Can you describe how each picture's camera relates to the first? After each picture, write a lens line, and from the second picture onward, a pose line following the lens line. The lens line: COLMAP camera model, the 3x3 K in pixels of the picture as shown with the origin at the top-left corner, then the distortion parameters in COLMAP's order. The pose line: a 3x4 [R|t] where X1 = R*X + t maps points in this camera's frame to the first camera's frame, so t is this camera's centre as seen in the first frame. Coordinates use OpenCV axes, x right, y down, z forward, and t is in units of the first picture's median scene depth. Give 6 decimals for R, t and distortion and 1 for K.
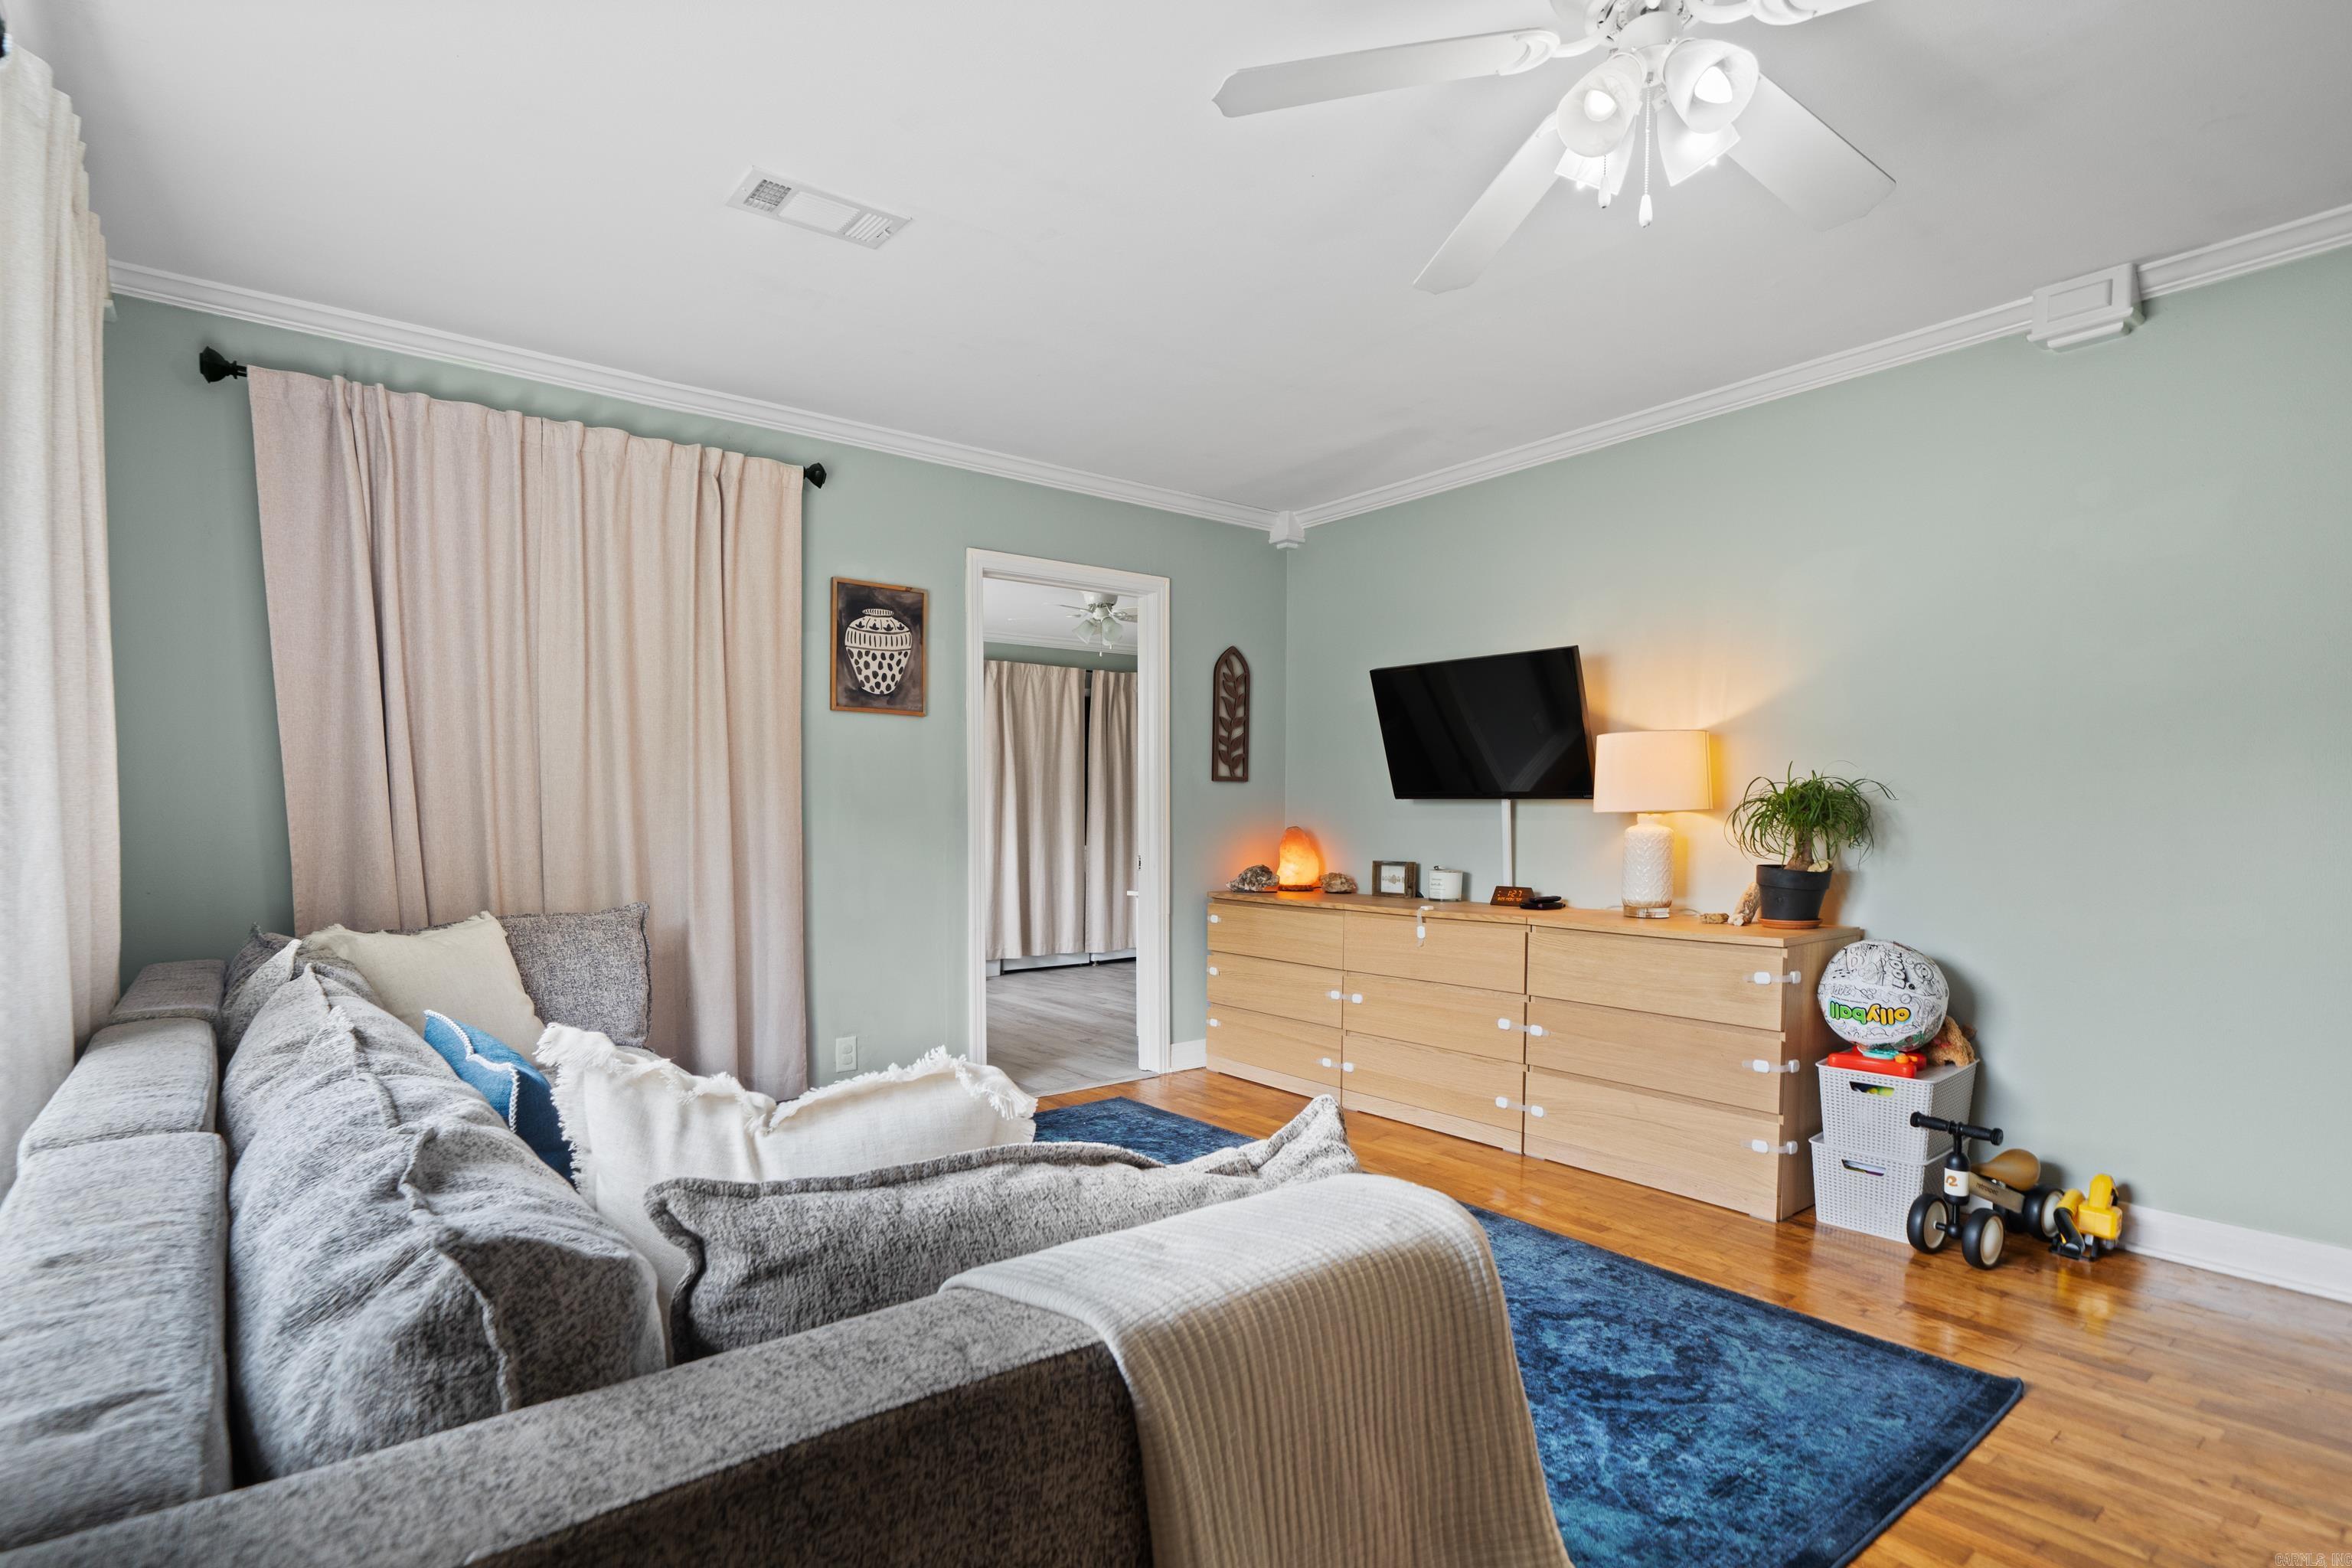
lens RADIAL K [[1142.3, 0, 1206.2], [0, 1142.3, 859.4], [0, 0, 1]] dist [-0.003932, 0.001569]
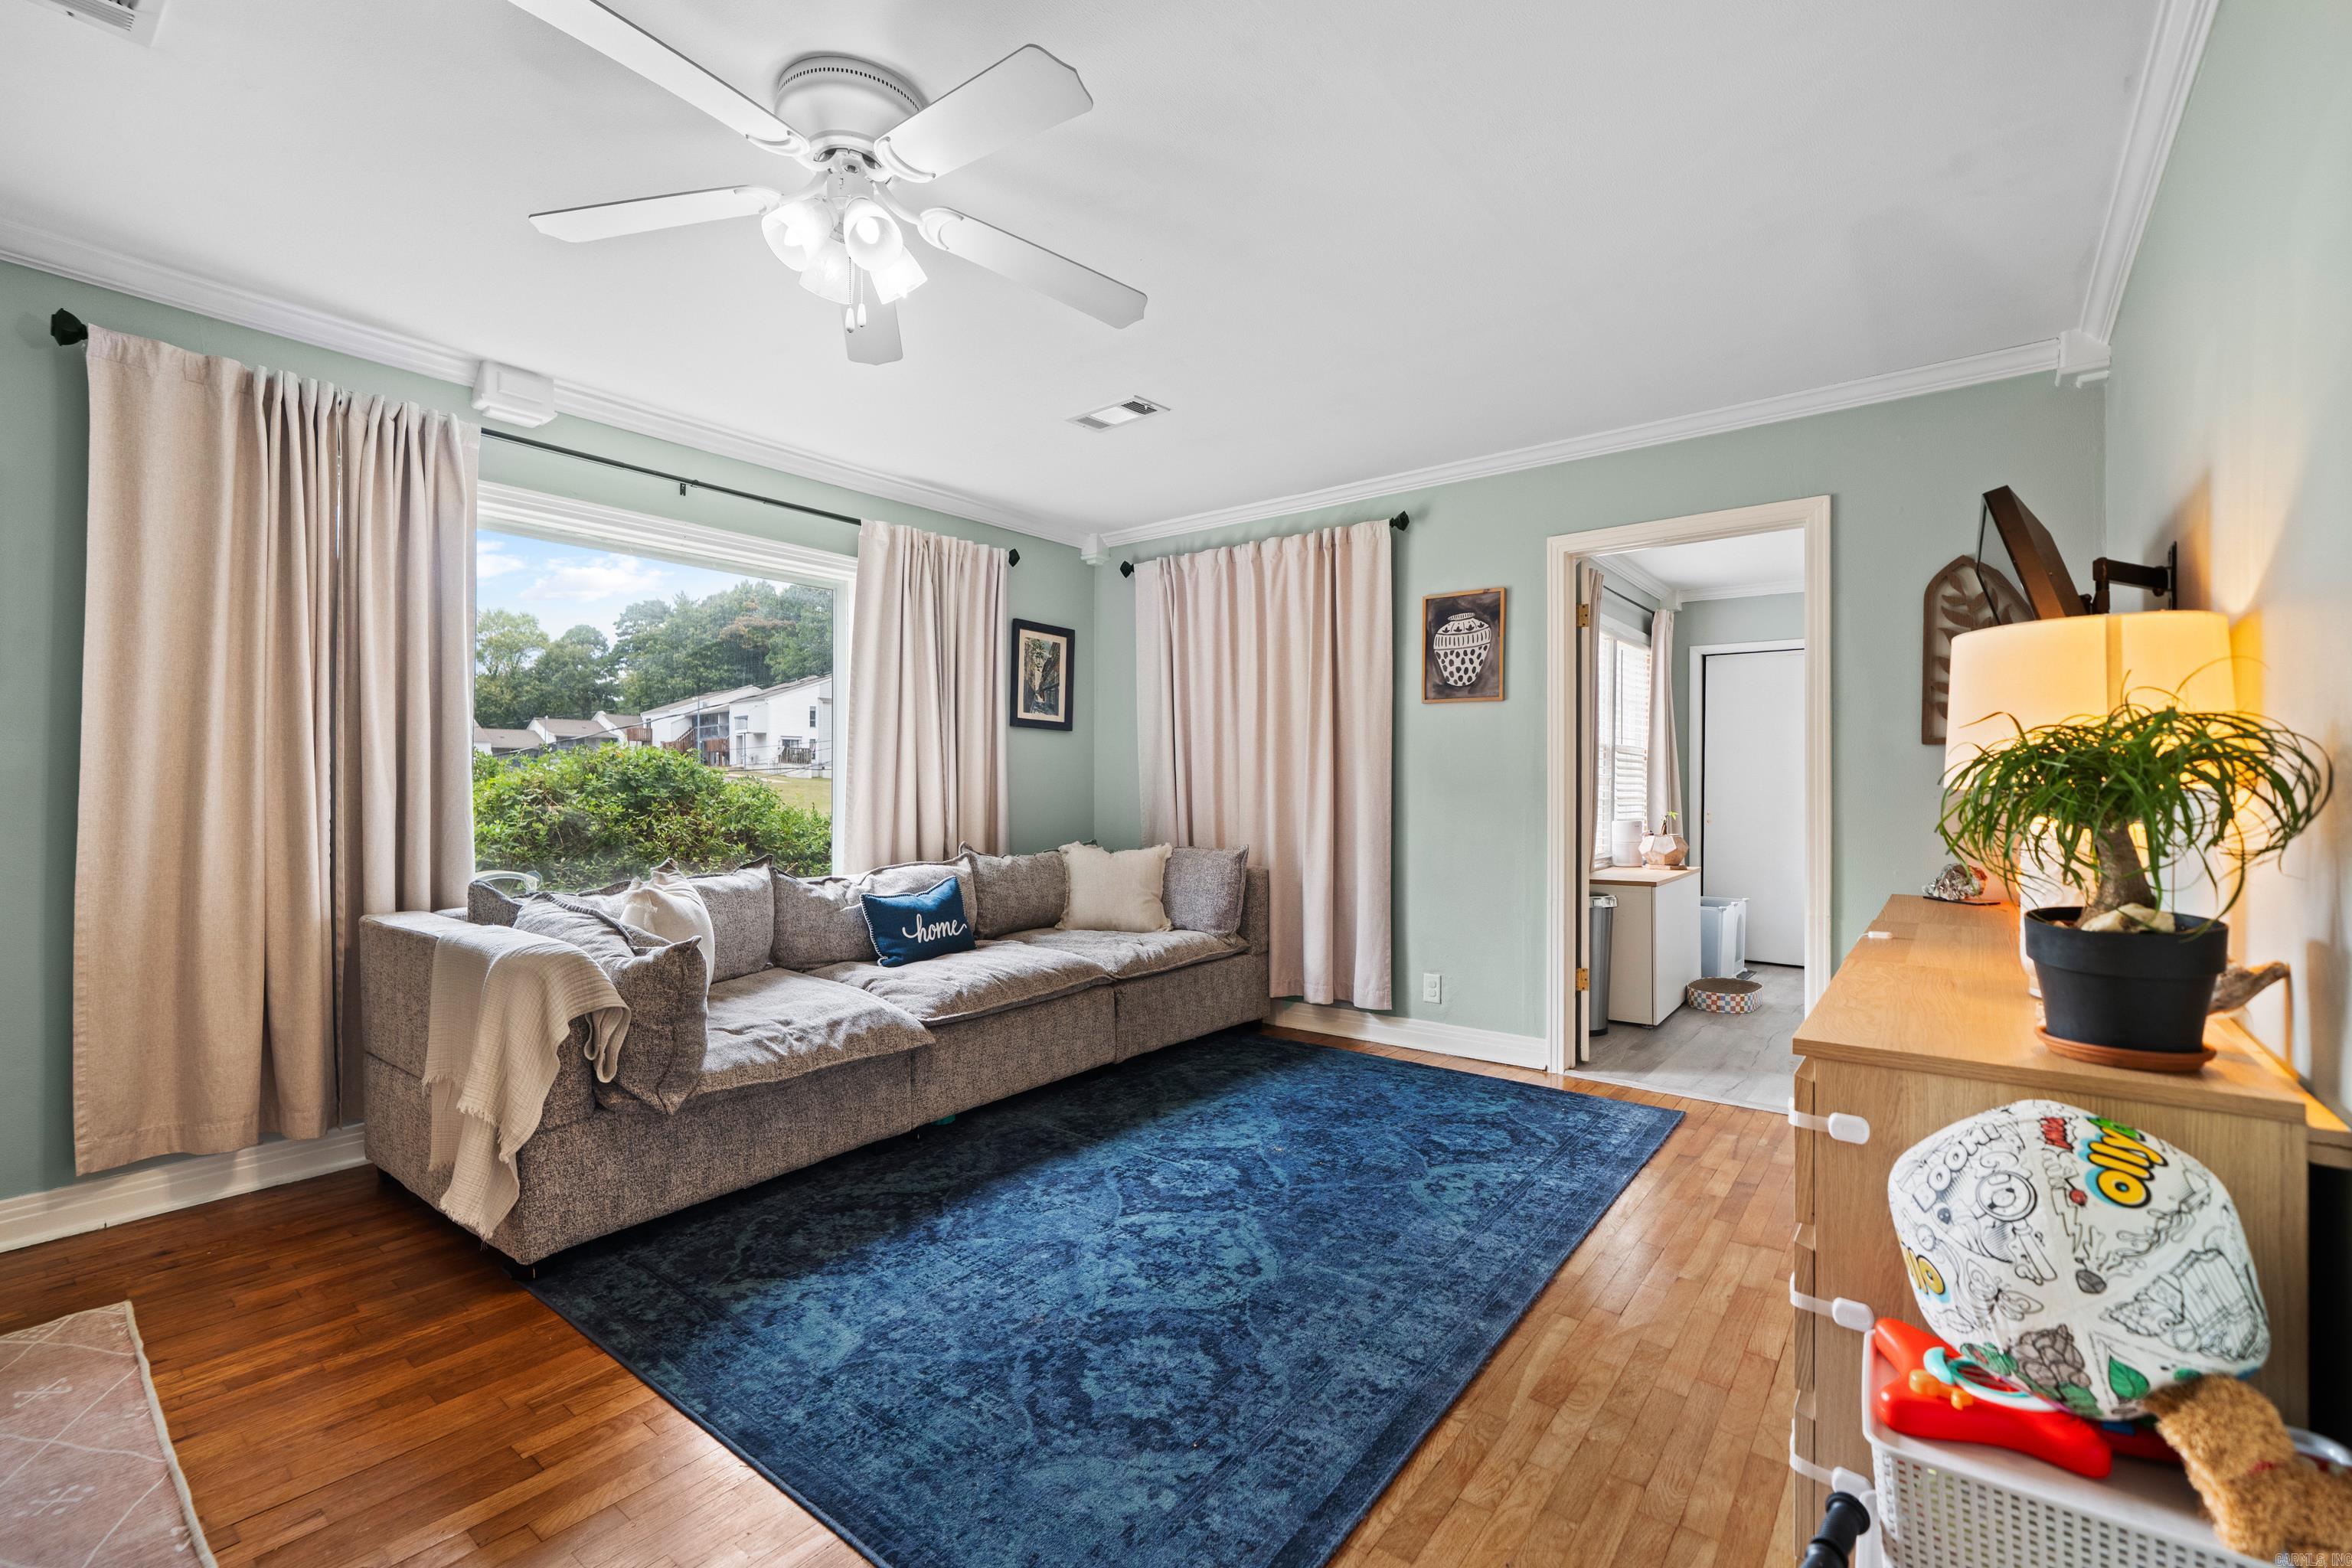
lens RADIAL K [[1020.1, 0, 1158.4], [0, 1020.1, 792.7], [0, 0, 1]] dist [-0.004387, -0.000203]
pose [[0.215942, 0.004557, -0.976396, 0.747741], [-0.044508, 0.998996, -0.005181, -0.018207], [0.975391, 0.044576, 0.215928, 0.534983]]
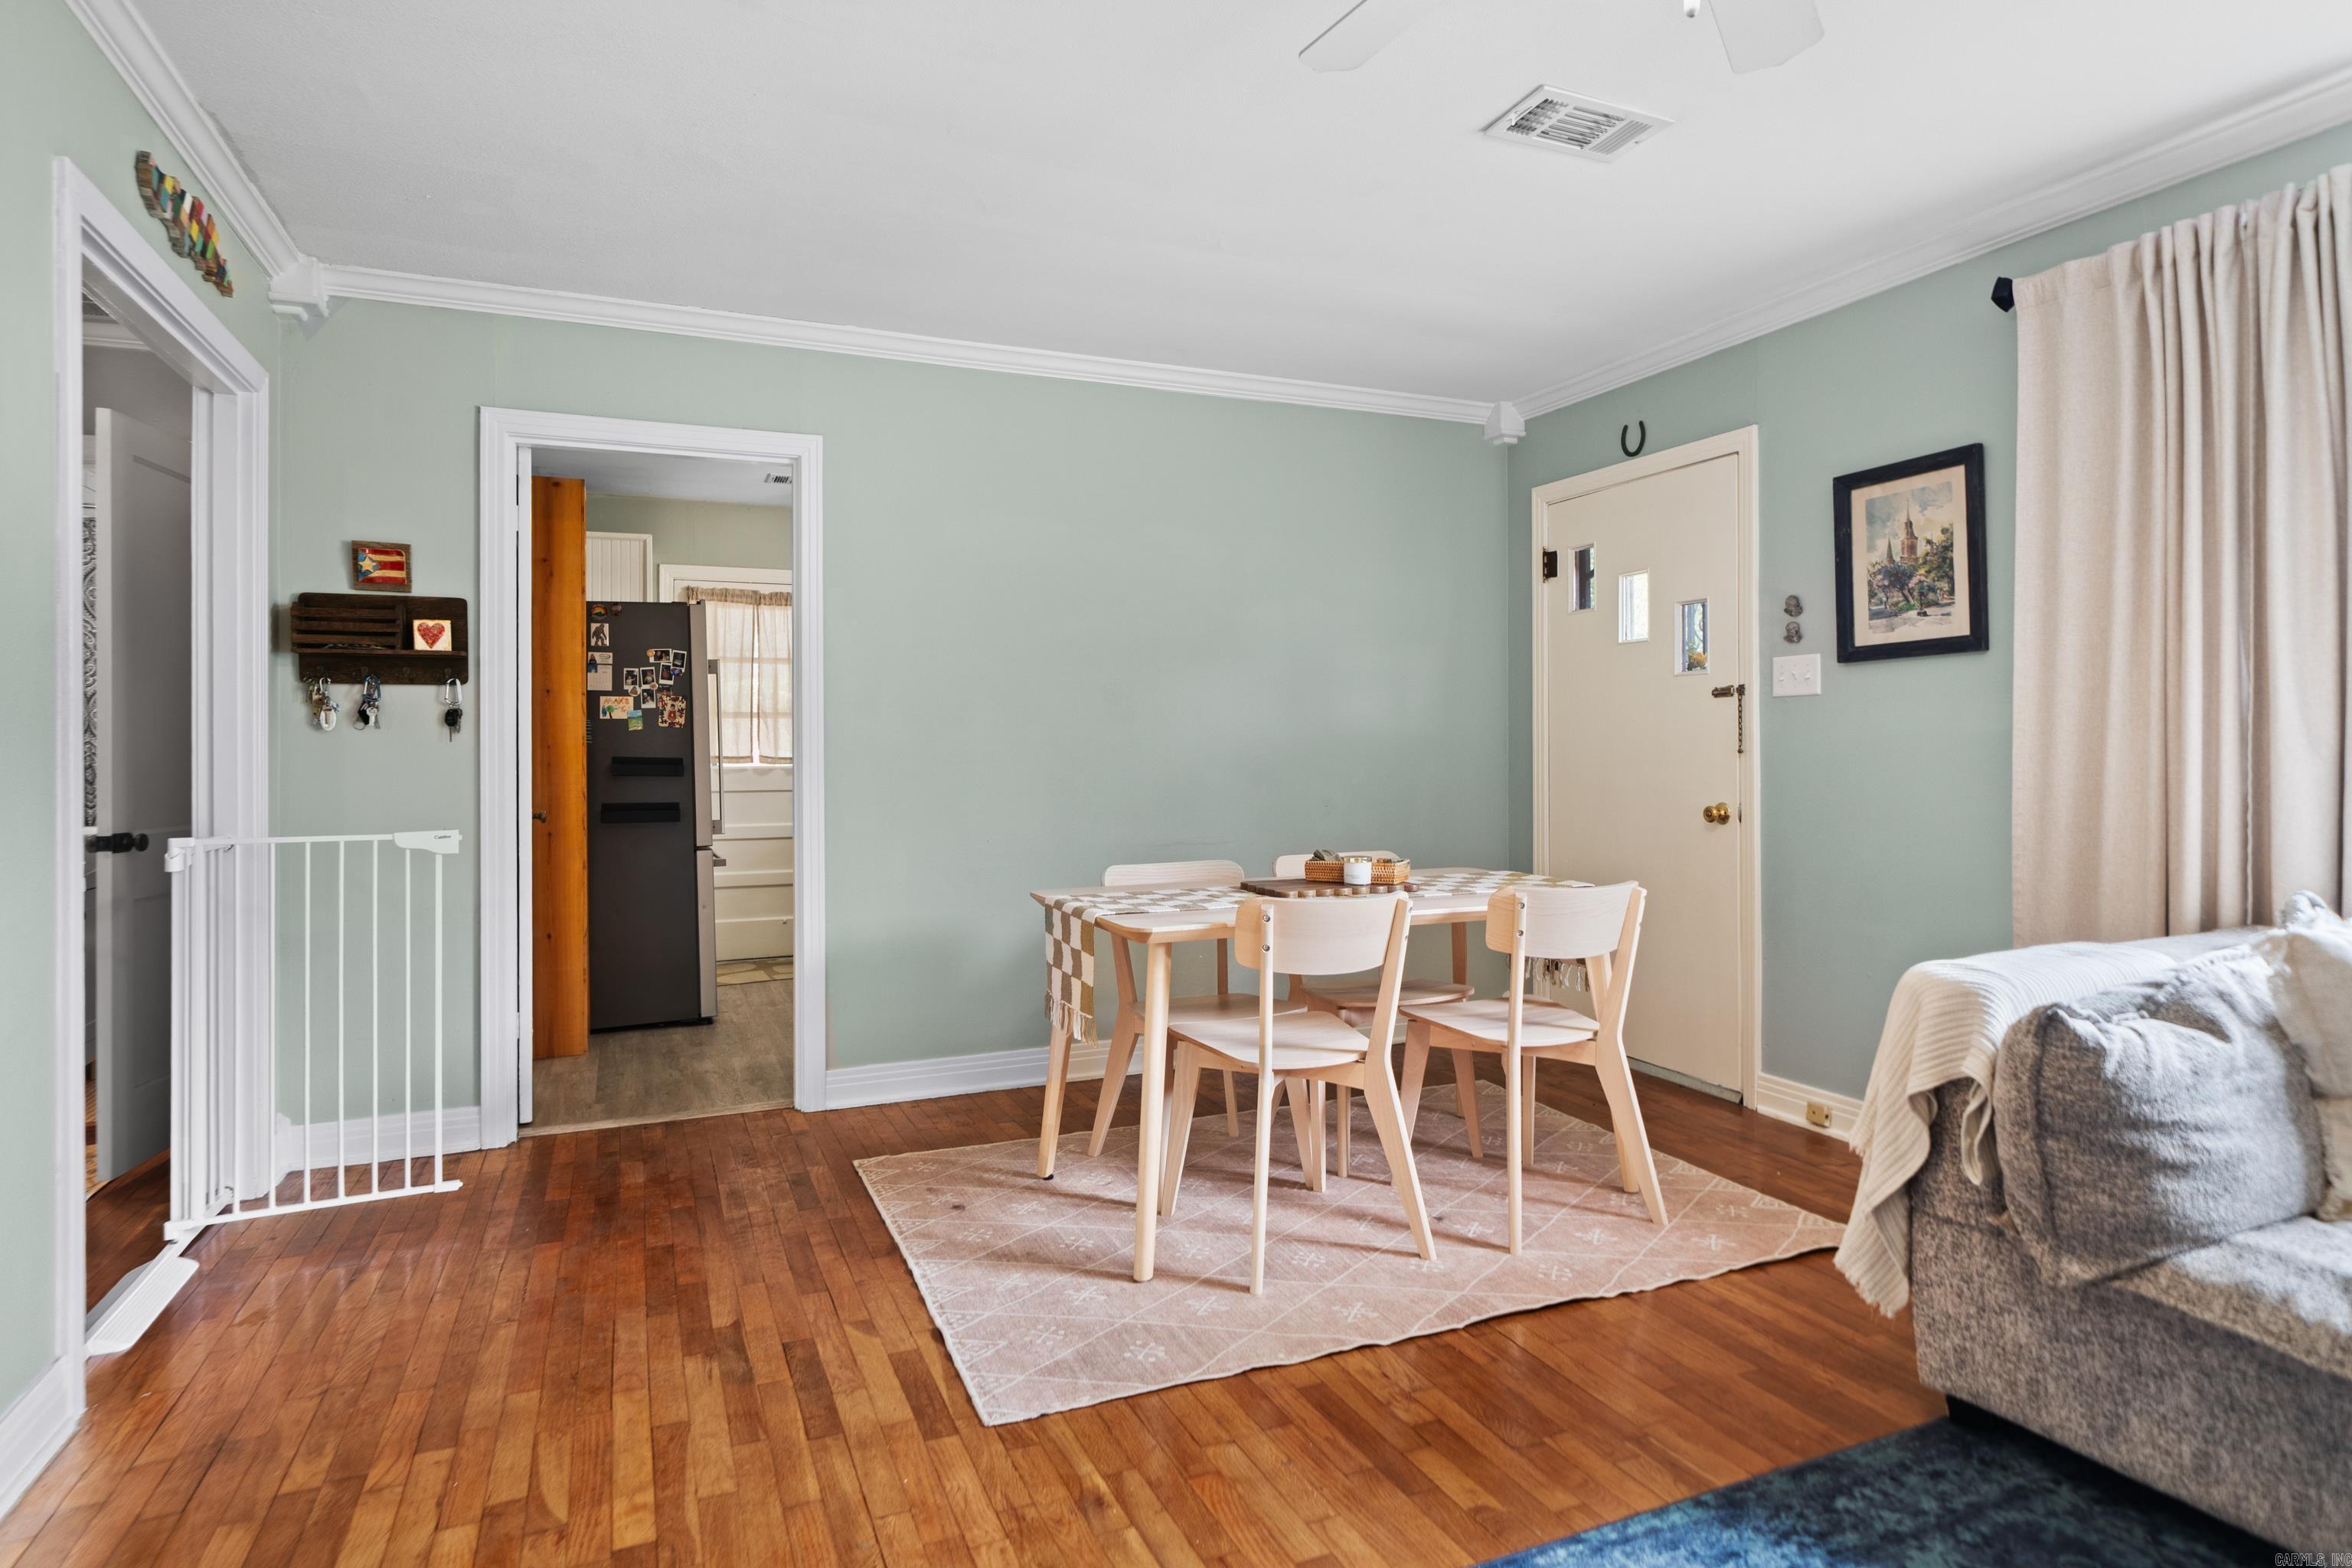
lens RADIAL K [[1313.5, 0, 1210.1], [0, 1313.5, 744.2], [0, 0, 1]] dist [0.002226, 0.002943]
pose [[-0.964807, 0.005941, 0.262892, 0.205448], [0.016411, 0.999156, 0.037648, -0.038020], [-0.262446, 0.040638, -0.964090, 0.968454]]
